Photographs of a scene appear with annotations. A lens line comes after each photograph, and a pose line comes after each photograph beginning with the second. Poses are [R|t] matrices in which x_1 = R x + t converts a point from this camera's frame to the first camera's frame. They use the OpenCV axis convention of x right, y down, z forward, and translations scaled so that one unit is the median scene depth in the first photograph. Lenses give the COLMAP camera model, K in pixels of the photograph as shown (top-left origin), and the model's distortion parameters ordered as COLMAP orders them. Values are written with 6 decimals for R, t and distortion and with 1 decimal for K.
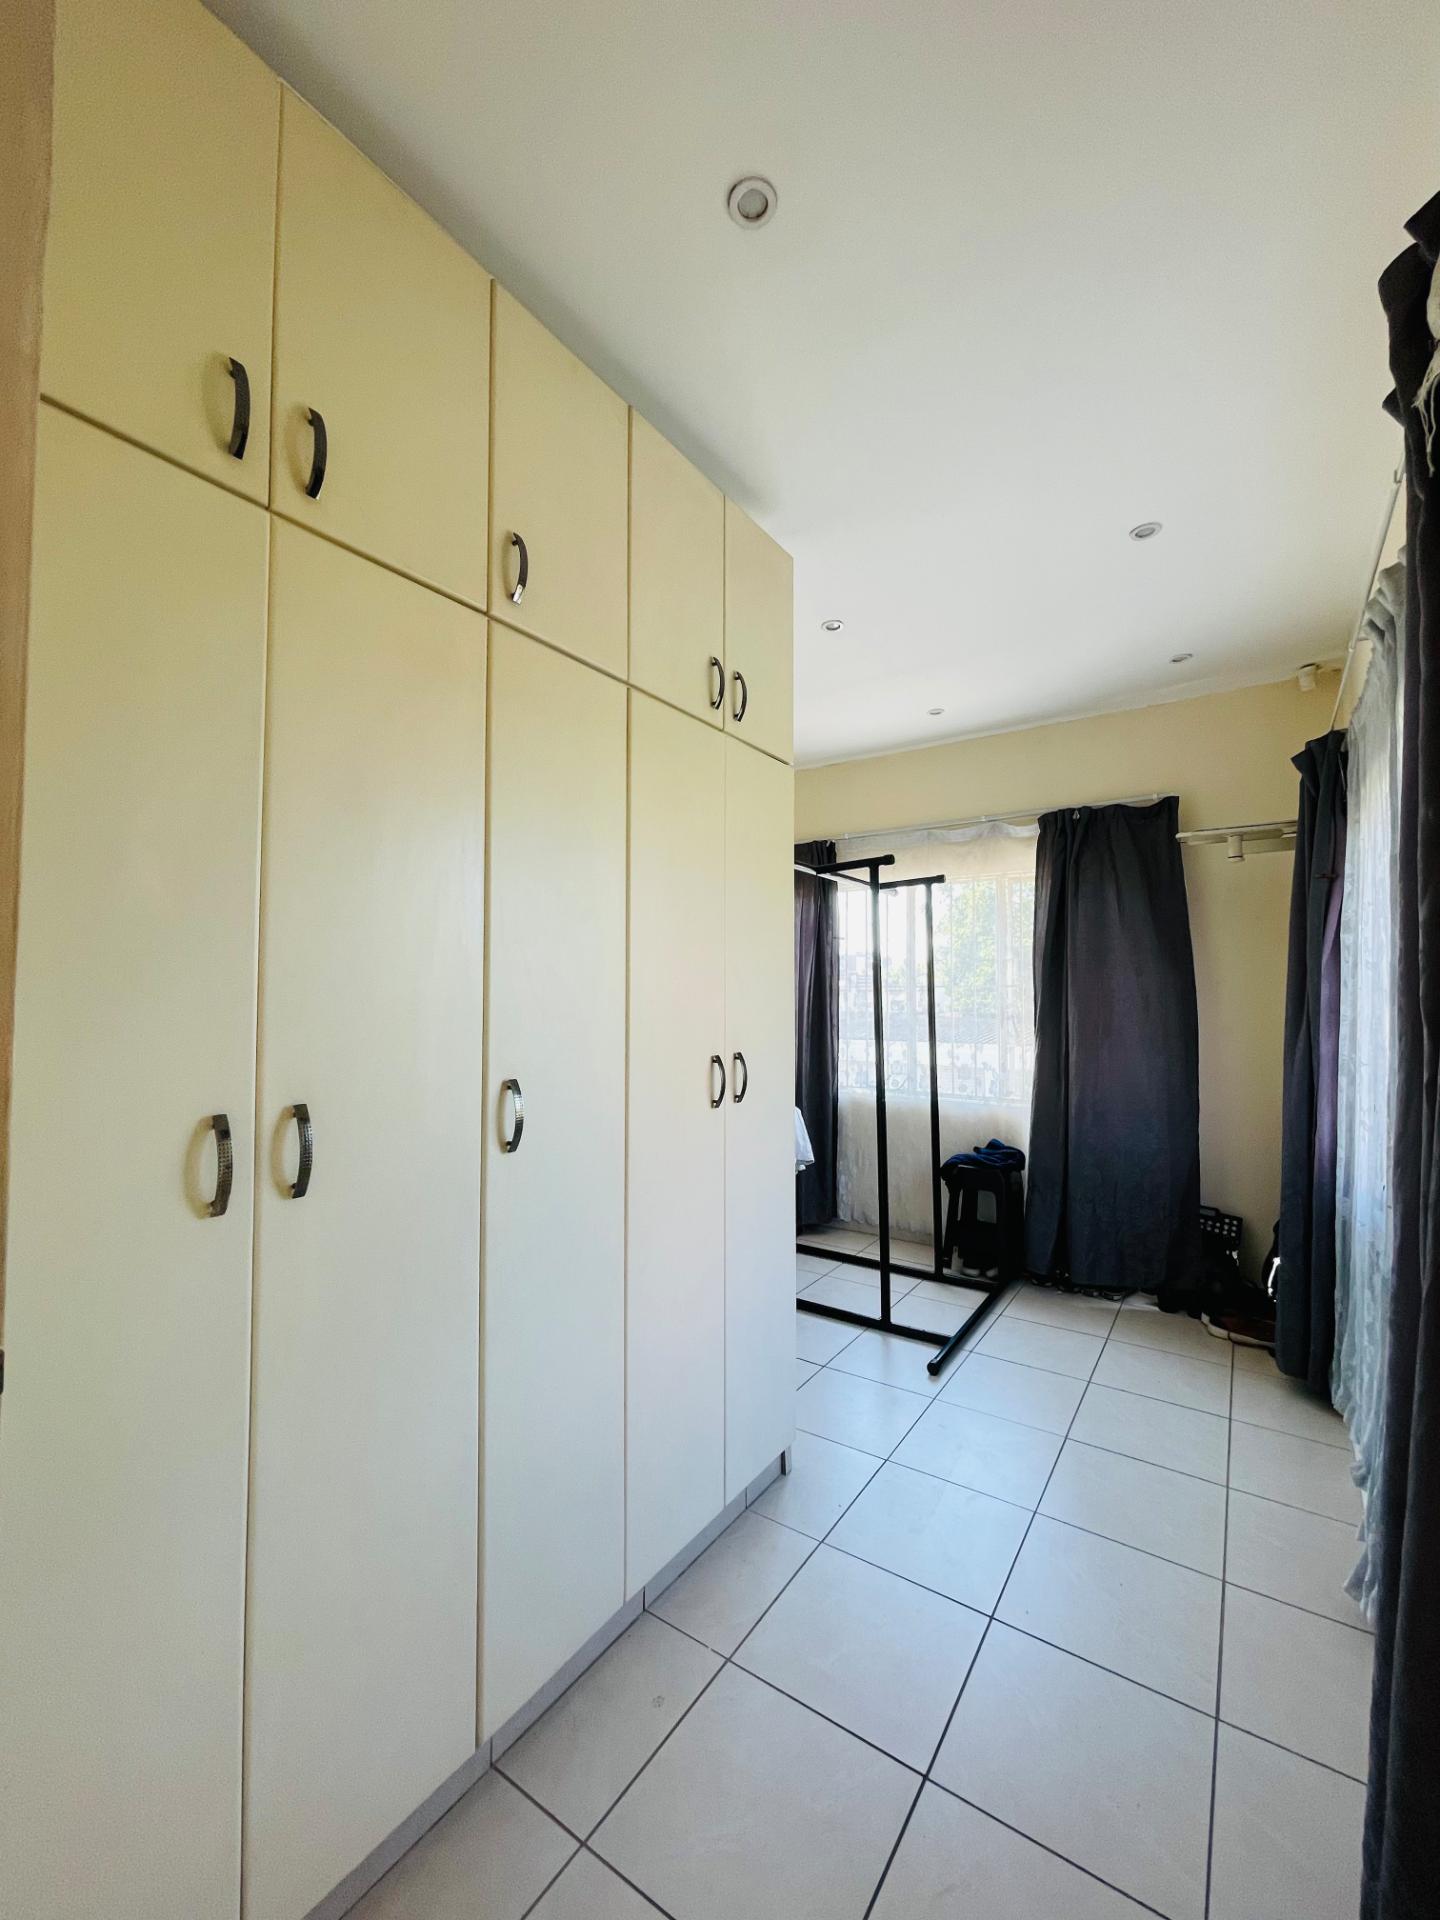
lens RADIAL K [[781.7, 0, 715.5], [0, 781.7, 971.9], [0, 0, 1]] dist [-0.002425, 0.000325]
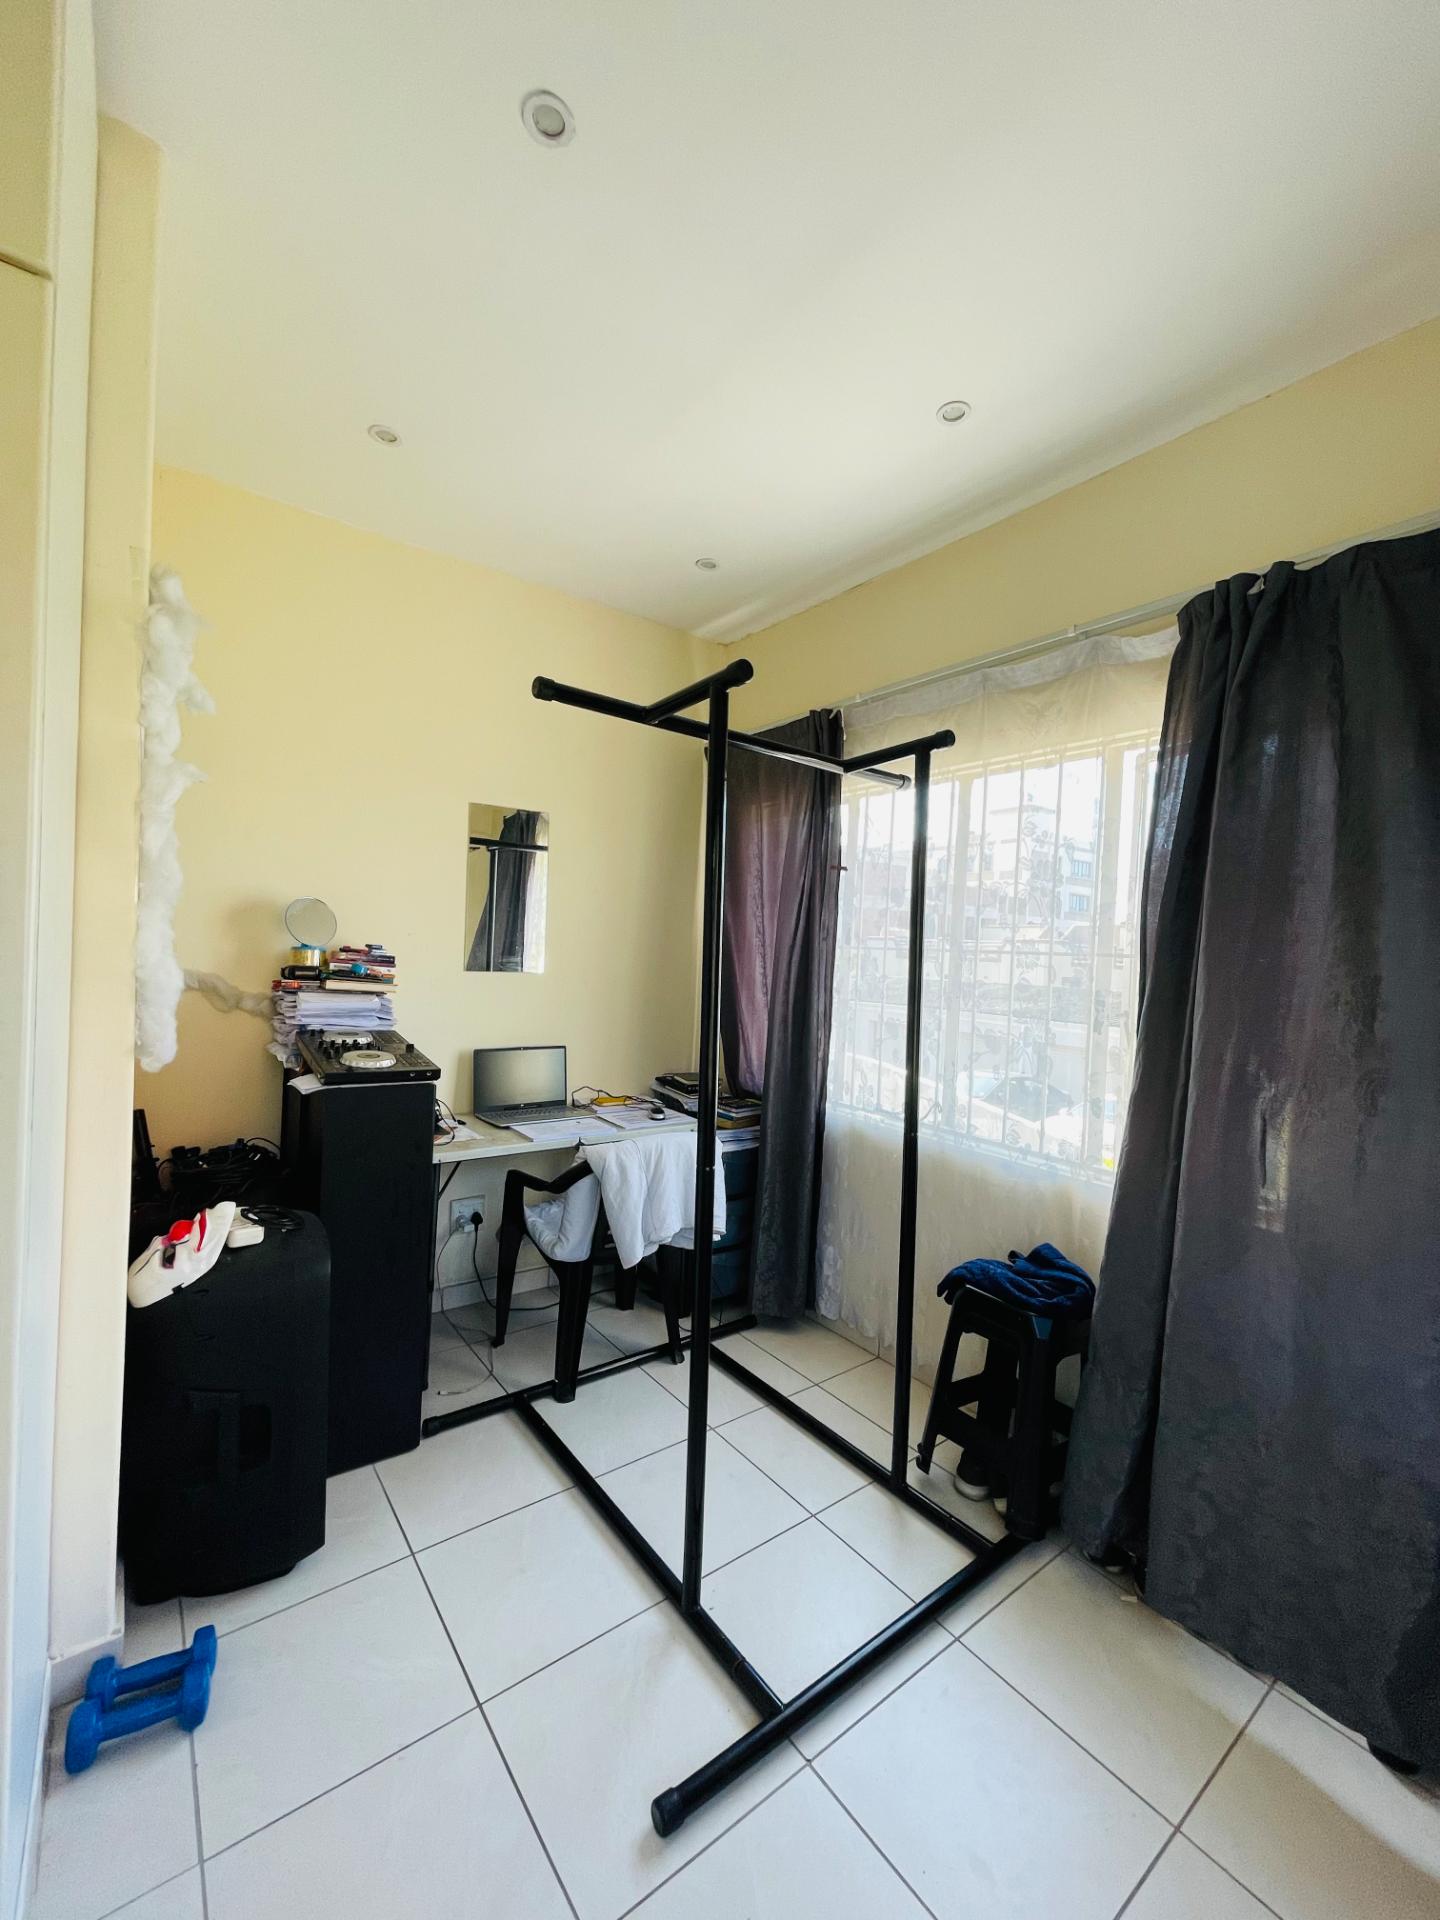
lens RADIAL K [[781.7, 0, 726.5], [0, 781.7, 968.1], [0, 0, 1]] dist [-0.002425, 0.000325]
pose [[0.950934, 0.045552, -0.306021, 0.305284], [-0.032840, 0.998375, 0.046563, 0.012160], [0.307645, -0.034229, 0.950885, 0.442611]]
